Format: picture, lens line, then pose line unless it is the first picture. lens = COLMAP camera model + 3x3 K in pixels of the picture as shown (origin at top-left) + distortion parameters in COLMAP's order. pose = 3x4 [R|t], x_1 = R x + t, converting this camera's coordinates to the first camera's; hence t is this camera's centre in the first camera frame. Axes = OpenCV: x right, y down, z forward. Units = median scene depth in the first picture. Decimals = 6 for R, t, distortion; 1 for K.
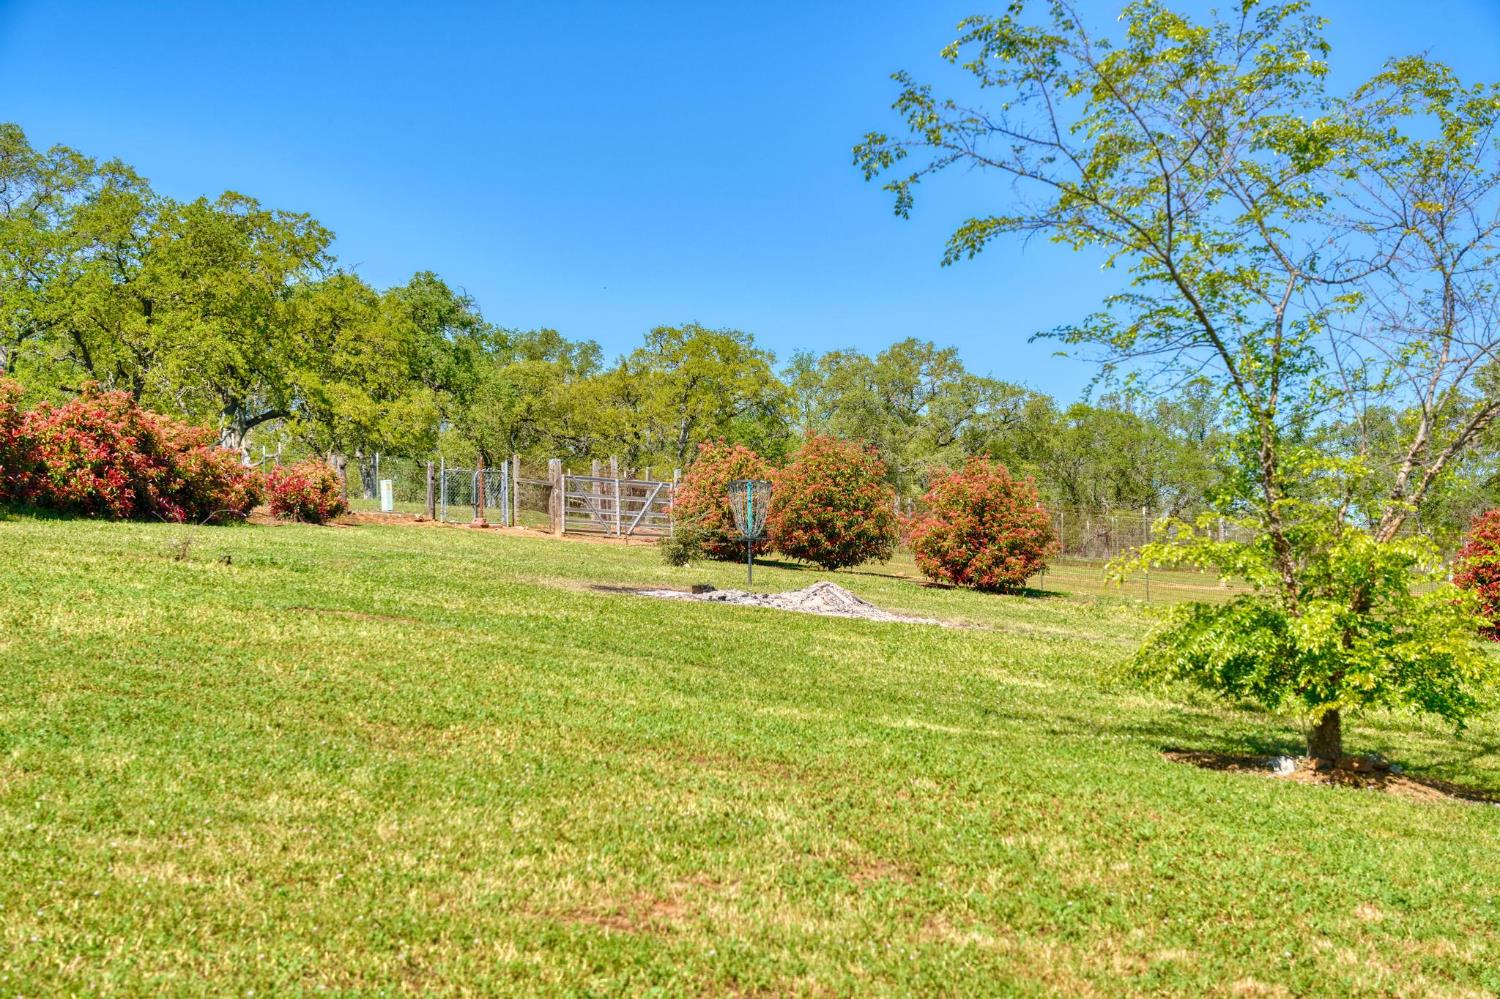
lens RADIAL K [[2983.8, 0, 752.1], [0, 2983.8, 499.0], [0, 0, 1]] dist [0.469763, 0.000000]
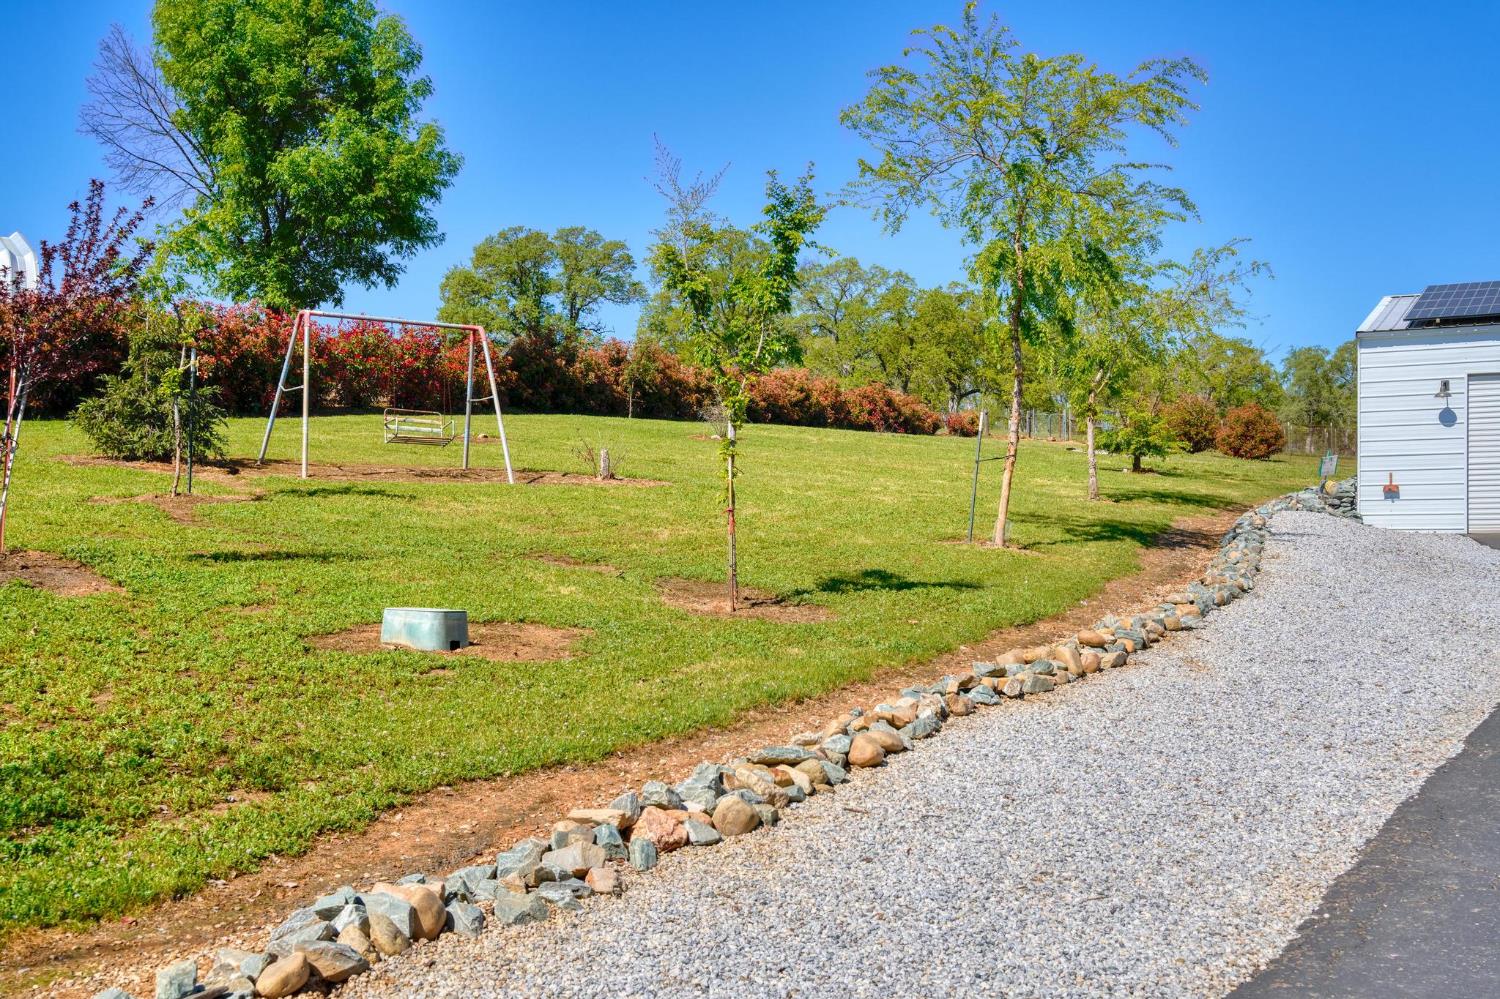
lens RADIAL K [[1853.8, 0, 750.5], [0, 1853.8, 499.2], [0, 0, 1]] dist [0.104471, 0.000000]
pose [[0.955088, -0.003575, -0.296299, 0.122766], [0.012316, 0.999542, 0.027637, 0.014796], [0.296065, -0.030045, 0.954695, -0.426250]]
